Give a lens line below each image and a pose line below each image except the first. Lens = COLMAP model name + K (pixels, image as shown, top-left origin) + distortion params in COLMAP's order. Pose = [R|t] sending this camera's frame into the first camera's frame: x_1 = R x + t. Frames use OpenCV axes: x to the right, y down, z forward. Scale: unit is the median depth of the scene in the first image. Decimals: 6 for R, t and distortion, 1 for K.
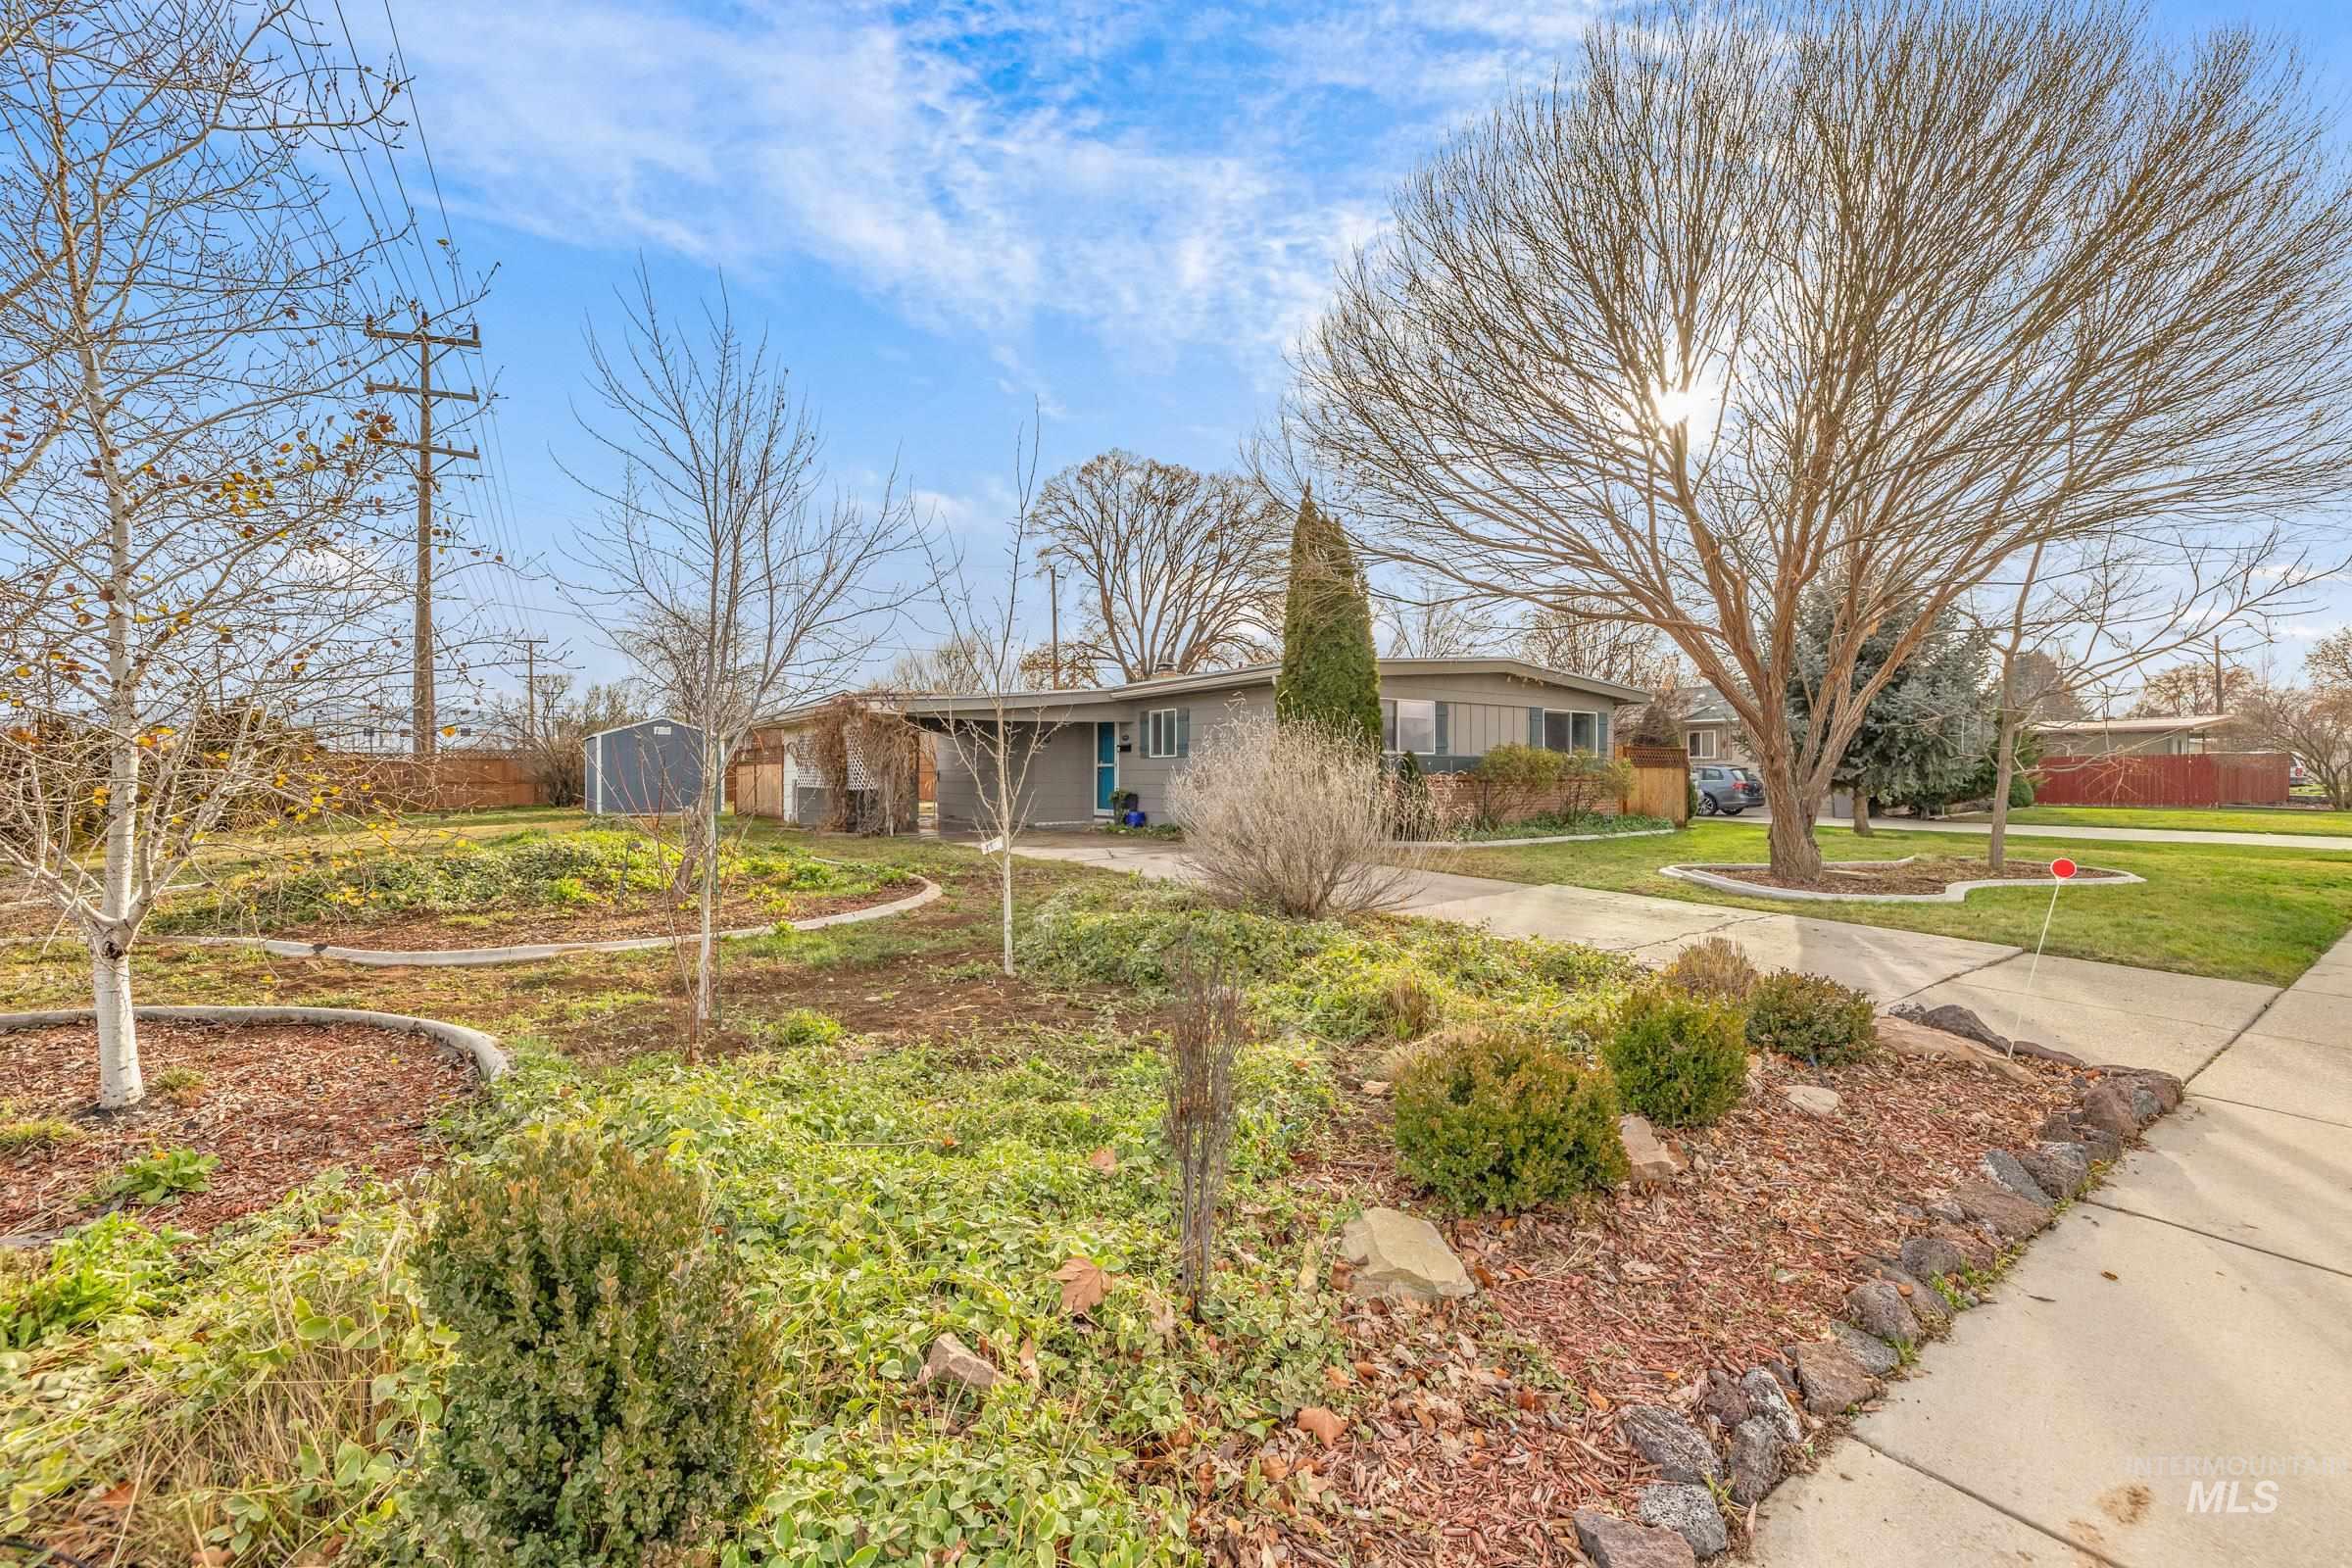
lens RADIAL K [[986.8, 0, 1175.5], [0, 986.8, 769.8], [0, 0, 1]] dist [-0.001482, 0.000096]
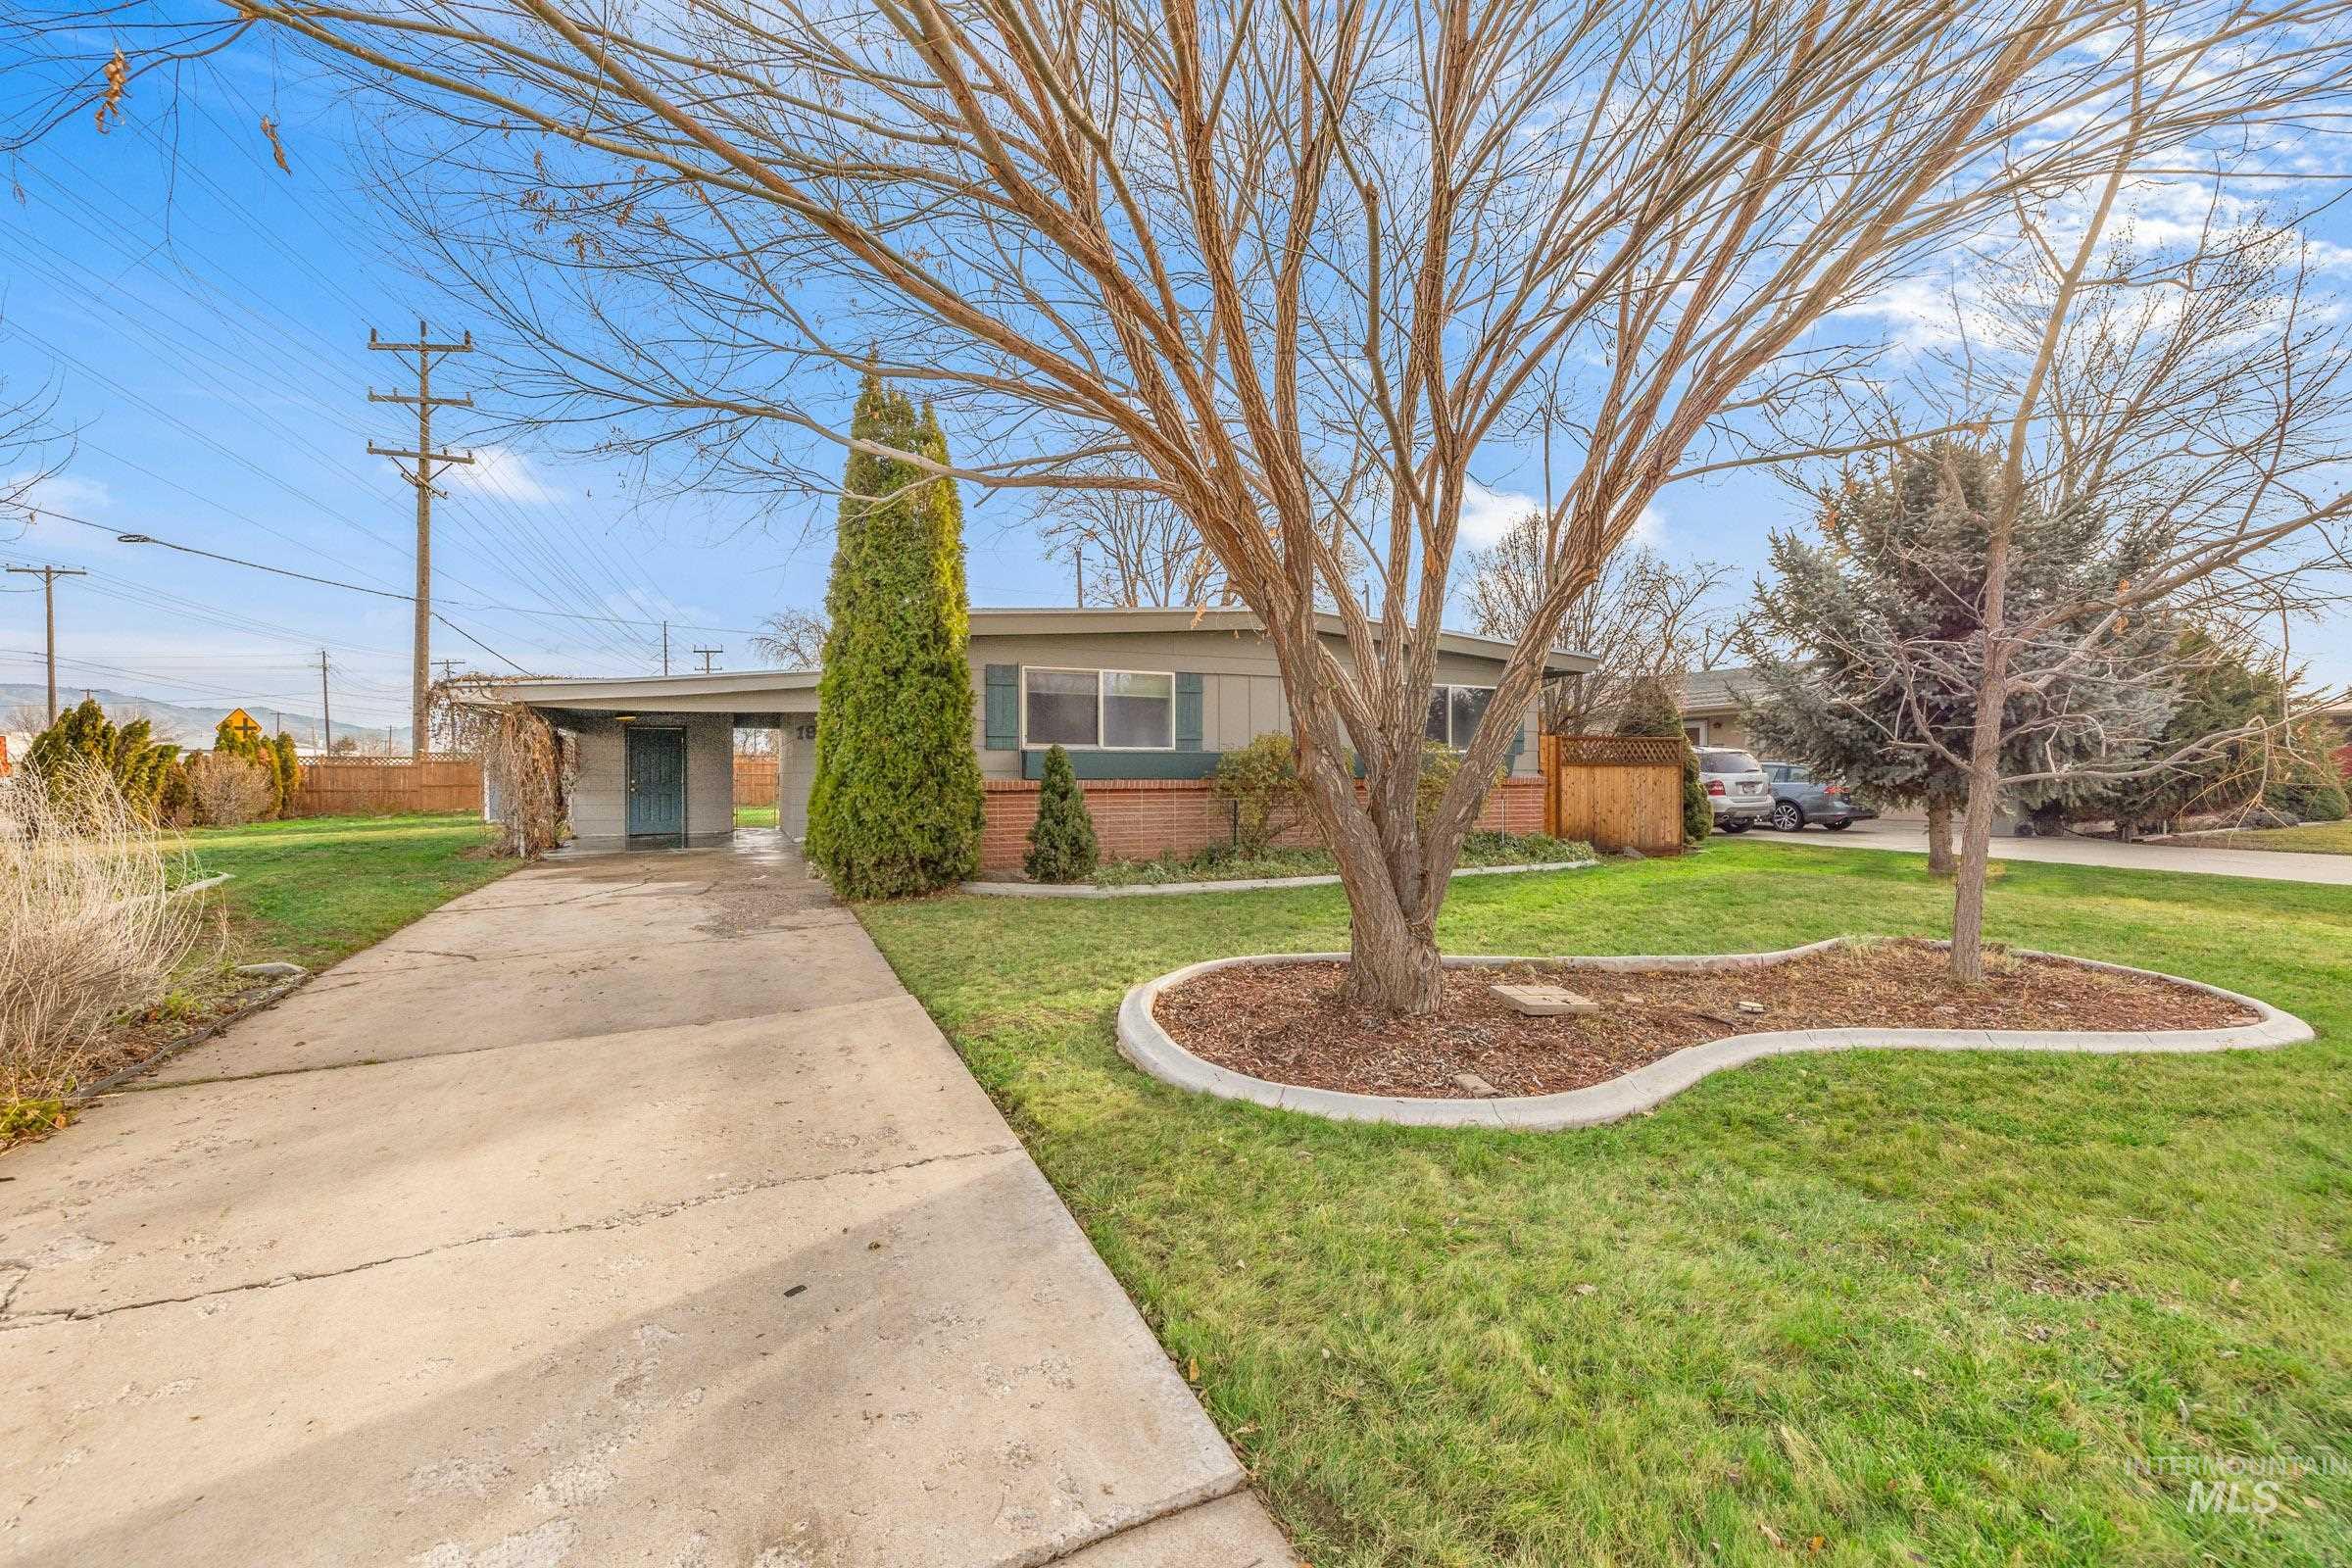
lens RADIAL K [[986.8, 0, 1165.3], [0, 986.8, 772.0], [0, 0, 1]] dist [-0.001482, 0.000096]
pose [[0.979035, -0.003128, -0.203669, 0.160184], [0.004219, 0.999979, 0.004920, -0.001705], [0.203650, -0.005676, 0.979027, 0.132385]]
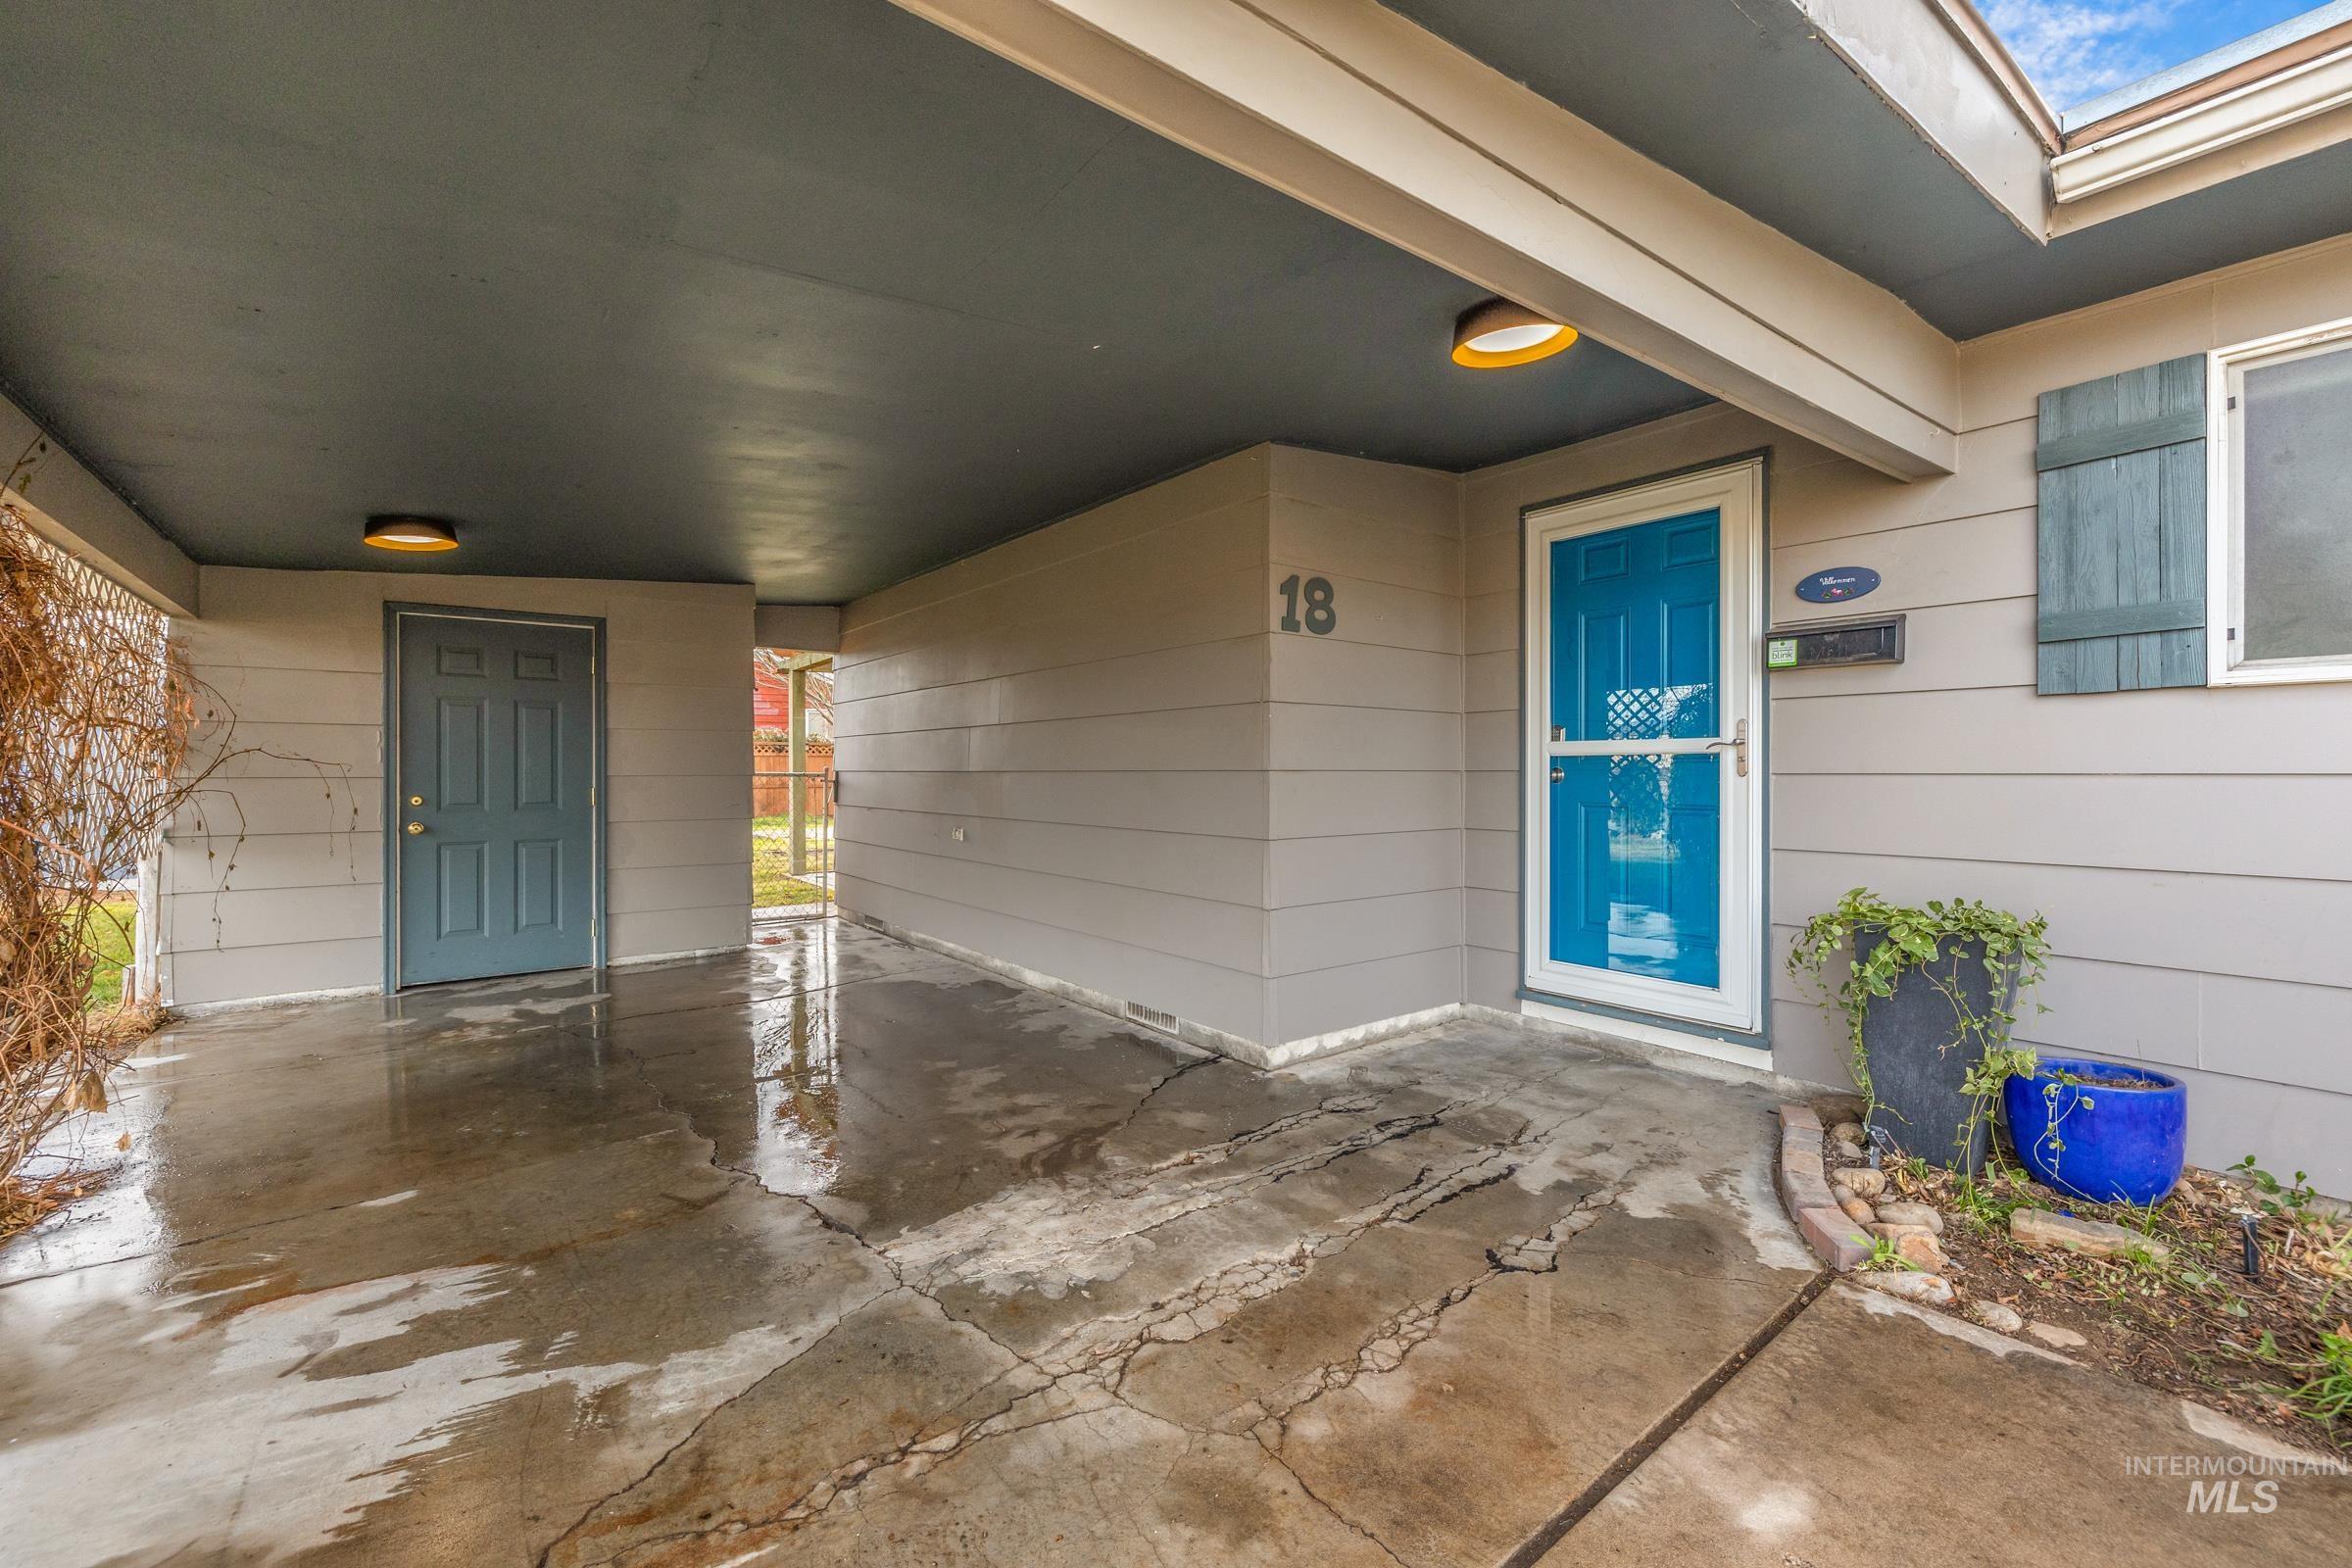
lens RADIAL K [[986.8, 0, 1181.7], [0, 986.8, 771.6], [0, 0, 1]] dist [-0.001482, 0.000096]
pose [[0.999575, 0.000266, 0.029146, -0.081352], [-0.000486, 0.999971, 0.007561, -0.000693], [-0.029144, -0.007572, 0.999547, 0.401845]]
